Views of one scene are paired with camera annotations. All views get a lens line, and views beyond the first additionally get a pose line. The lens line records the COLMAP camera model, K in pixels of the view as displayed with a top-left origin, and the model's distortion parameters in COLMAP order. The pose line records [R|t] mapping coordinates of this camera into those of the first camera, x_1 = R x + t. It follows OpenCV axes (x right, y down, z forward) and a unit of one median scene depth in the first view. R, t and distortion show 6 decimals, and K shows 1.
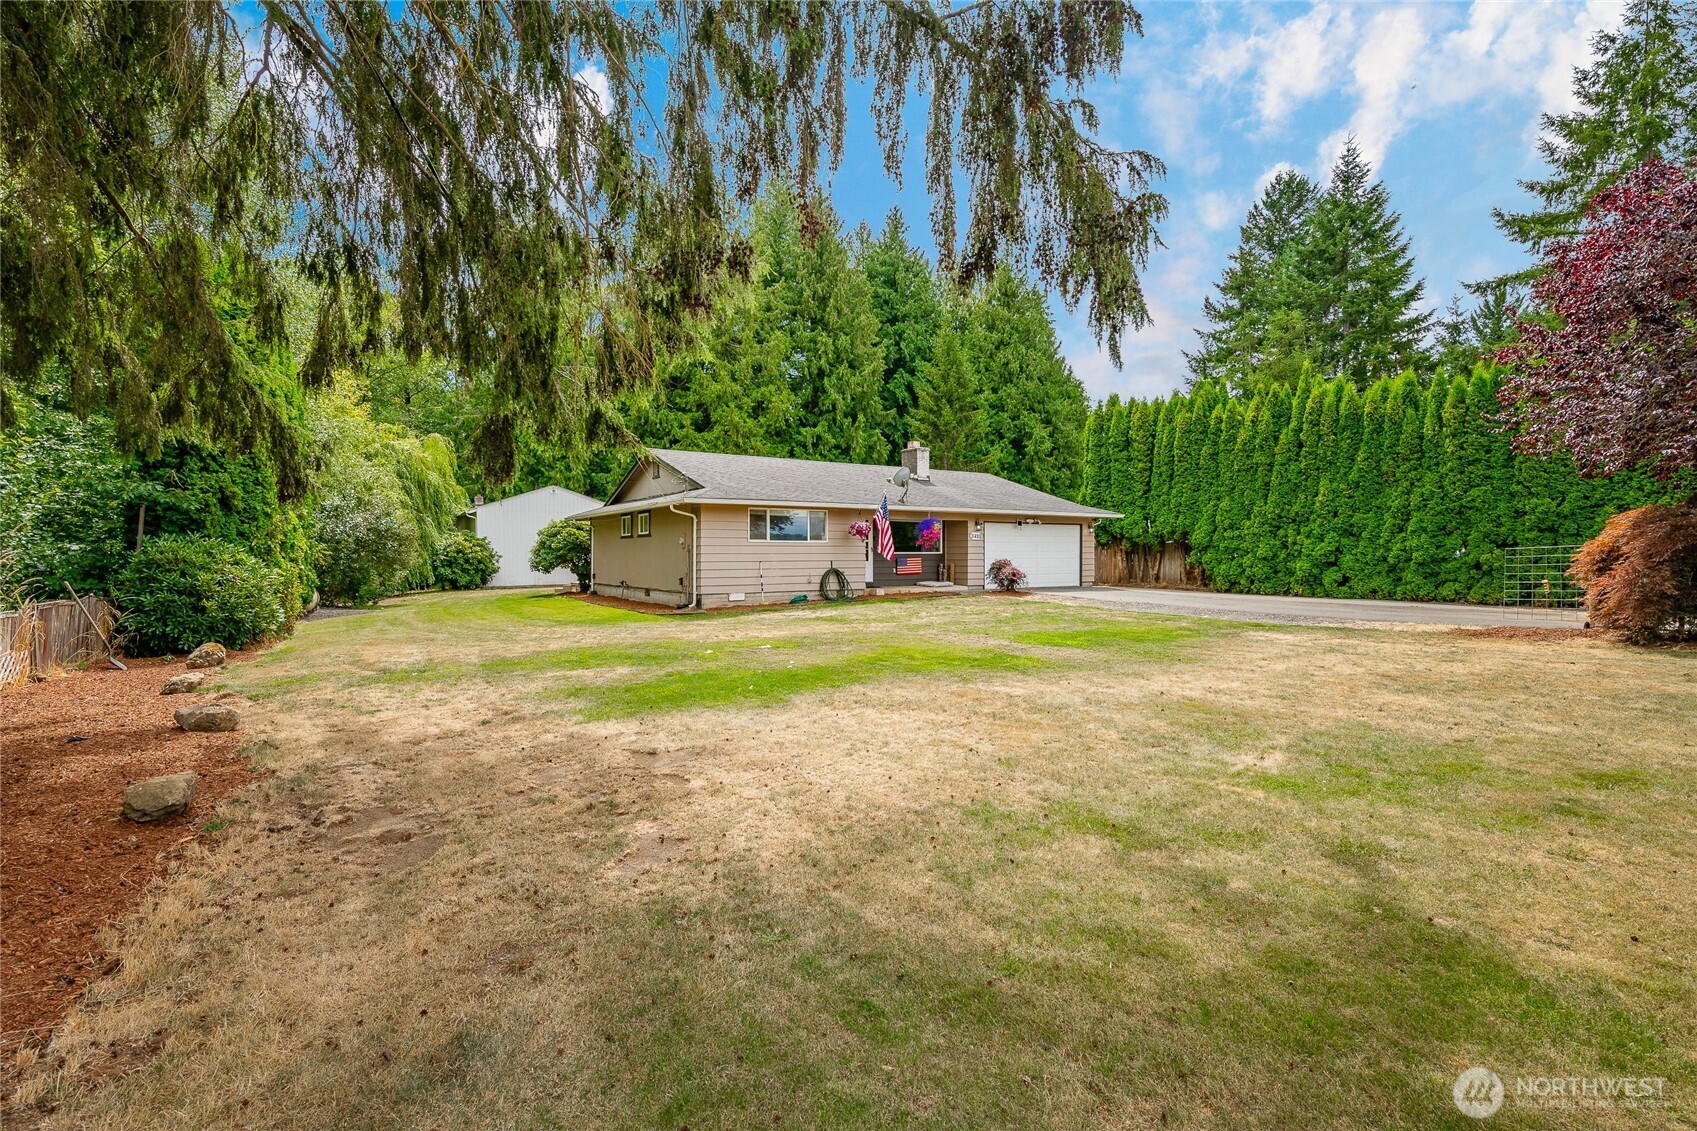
lens RADIAL K [[810.2, 0, 848.5], [0, 810.2, 565.5], [0, 0, 1]] dist [-0.000327, -0.000025]
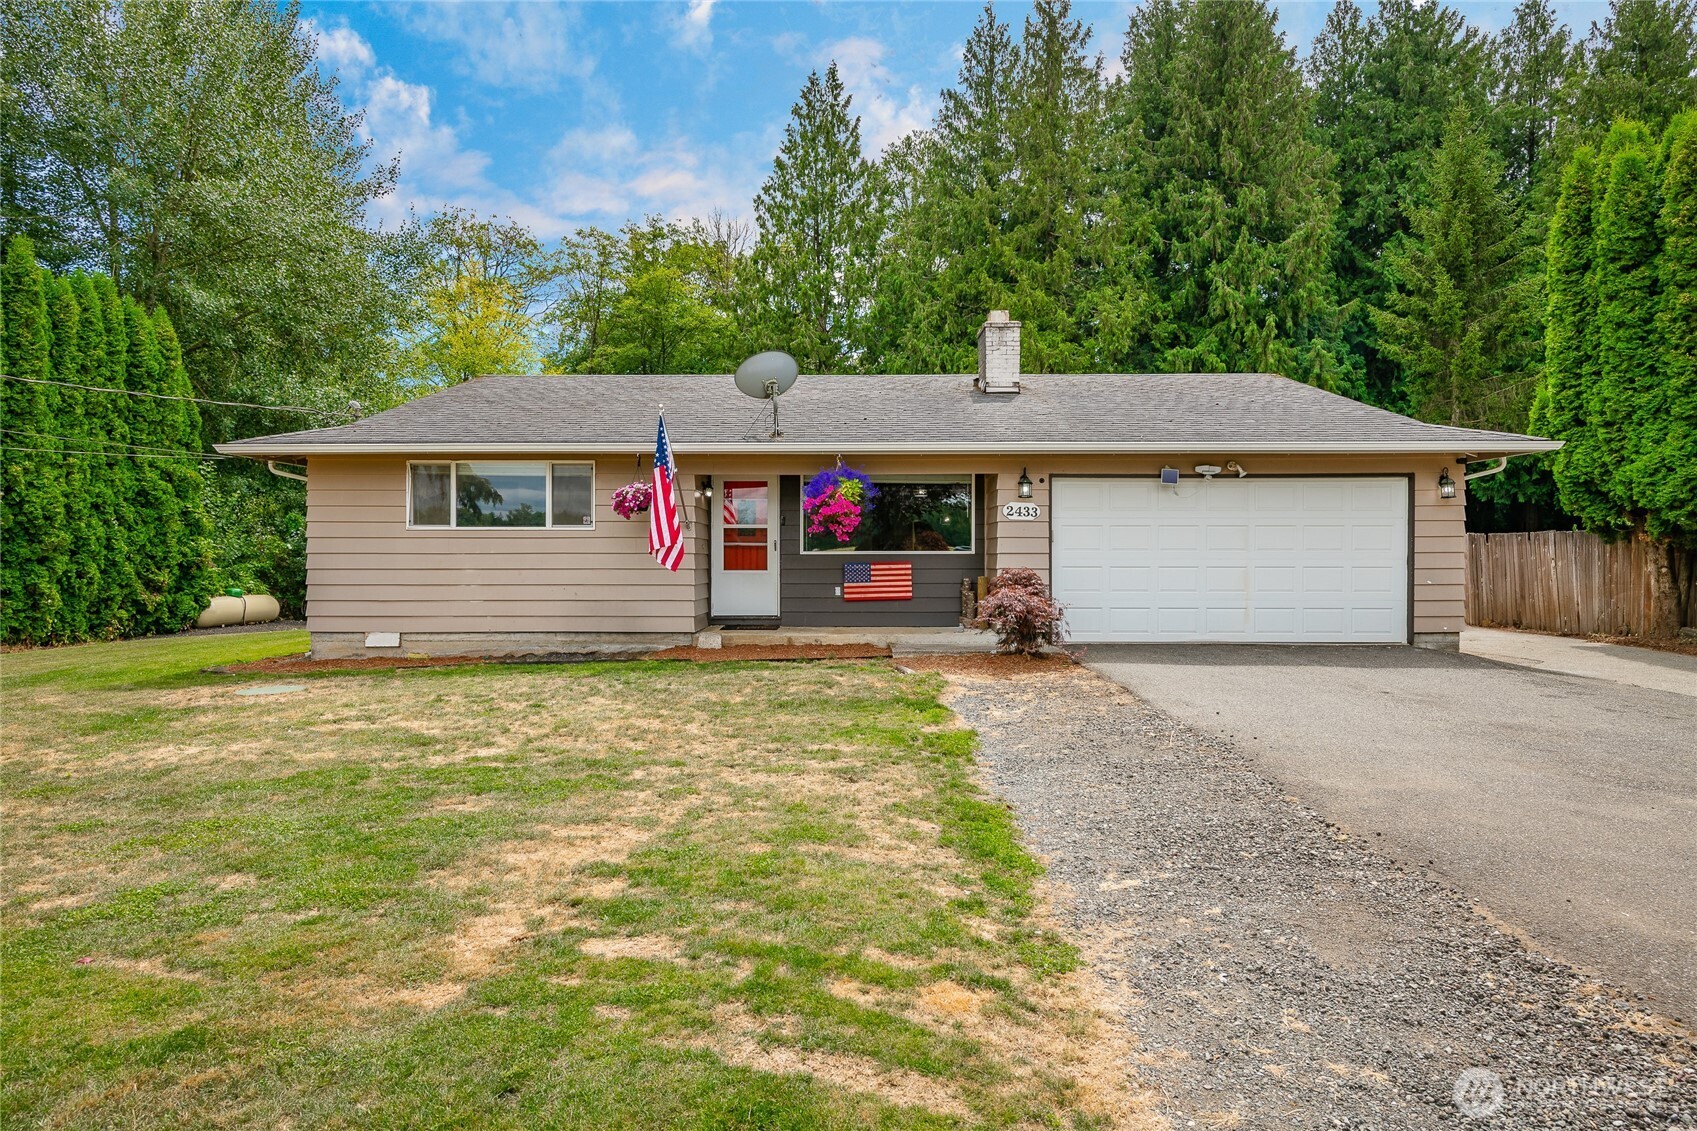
lens RADIAL K [[1012.4, 0, 848.5], [0, 1012.4, 565.5], [0, 0, 1]] dist [0.004170, 0.001088]
pose [[0.831569, 0.005116, -0.555397, 0.345752], [-0.011069, 0.999912, -0.007363, -0.003924], [0.555311, 0.012270, 0.831553, 0.504287]]
